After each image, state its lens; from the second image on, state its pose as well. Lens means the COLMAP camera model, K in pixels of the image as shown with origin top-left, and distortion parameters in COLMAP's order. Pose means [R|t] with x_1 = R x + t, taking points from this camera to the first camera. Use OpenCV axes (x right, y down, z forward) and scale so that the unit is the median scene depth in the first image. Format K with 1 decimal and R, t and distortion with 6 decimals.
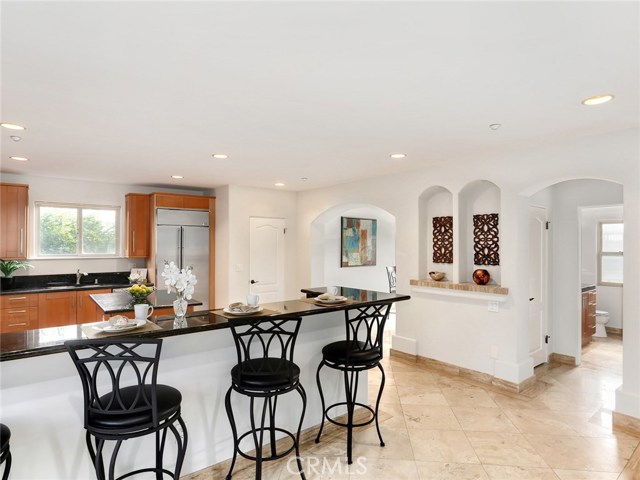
lens RADIAL K [[362.2, 0, 319.5], [0, 362.2, 239.2], [0, 0, 1]] dist [-0.053143, 0.024054]
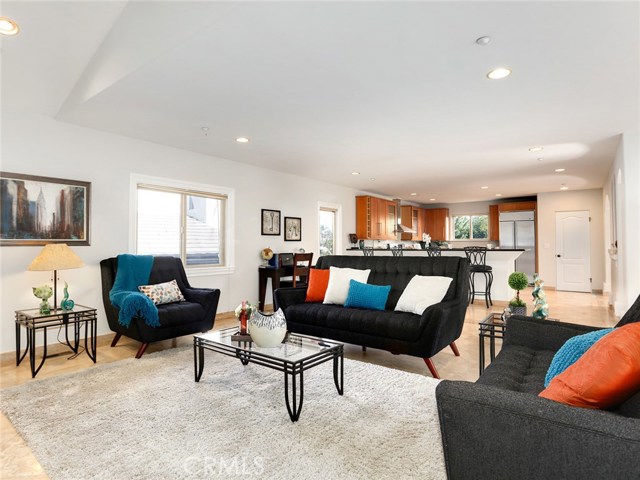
lens RADIAL K [[362.2, 0, 319.3], [0, 362.2, 240.1], [0, 0, 1]] dist [-0.053143, 0.024054]
pose [[0.252278, -0.022205, -0.967400, 0.962872], [0.020053, 0.999642, -0.017716, 0.062312], [0.967447, -0.014930, 0.252633, -0.288439]]
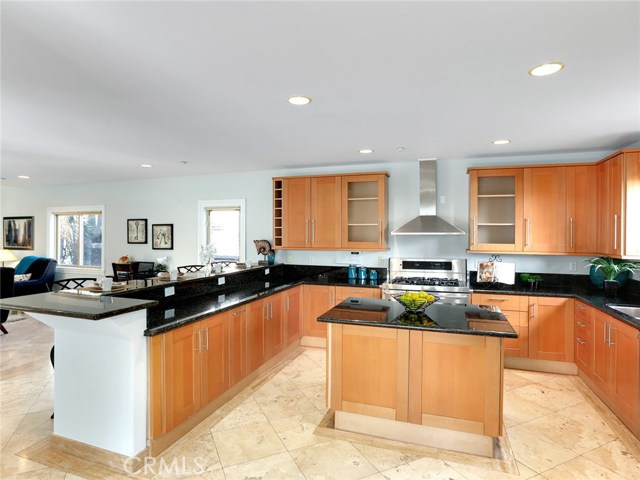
lens RADIAL K [[362.2, 0, 317.5], [0, 362.2, 235.0], [0, 0, 1]] dist [-0.053143, 0.024054]
pose [[-0.851322, -0.009523, -0.524557, 0.023635], [-0.000752, 0.999856, -0.016932, 0.019268], [0.524643, -0.014020, -0.851207, 1.025424]]
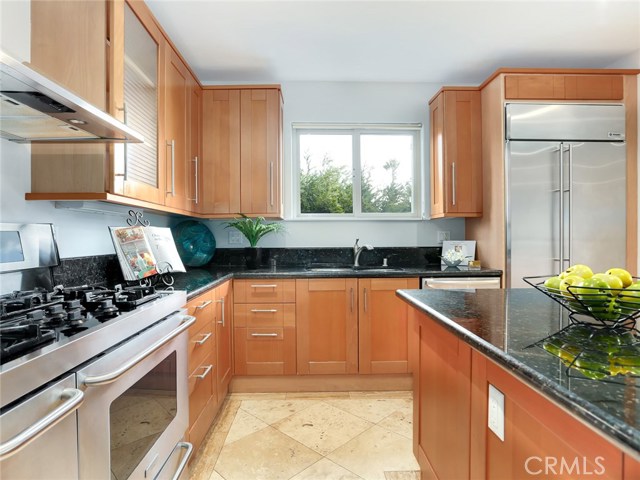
lens RADIAL K [[362.2, 0, 315.1], [0, 362.2, 238.9], [0, 0, 1]] dist [-0.053143, 0.024054]
pose [[0.790172, -0.003070, -0.612878, -0.348483], [0.016719, 0.999723, 0.016548, 0.067016], [0.612657, -0.023323, 0.790004, 0.466153]]
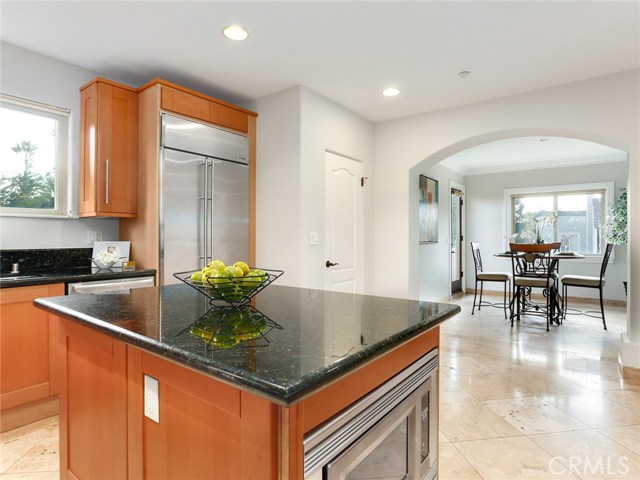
lens RADIAL K [[362.2, 0, 318.0], [0, 362.2, 236.9], [0, 0, 1]] dist [-0.053143, 0.024054]
pose [[0.970102, -0.000533, 0.242696, -0.345991], [-0.003220, 0.999881, 0.015066, 0.066983], [-0.242675, -0.015397, 0.969985, 0.455936]]
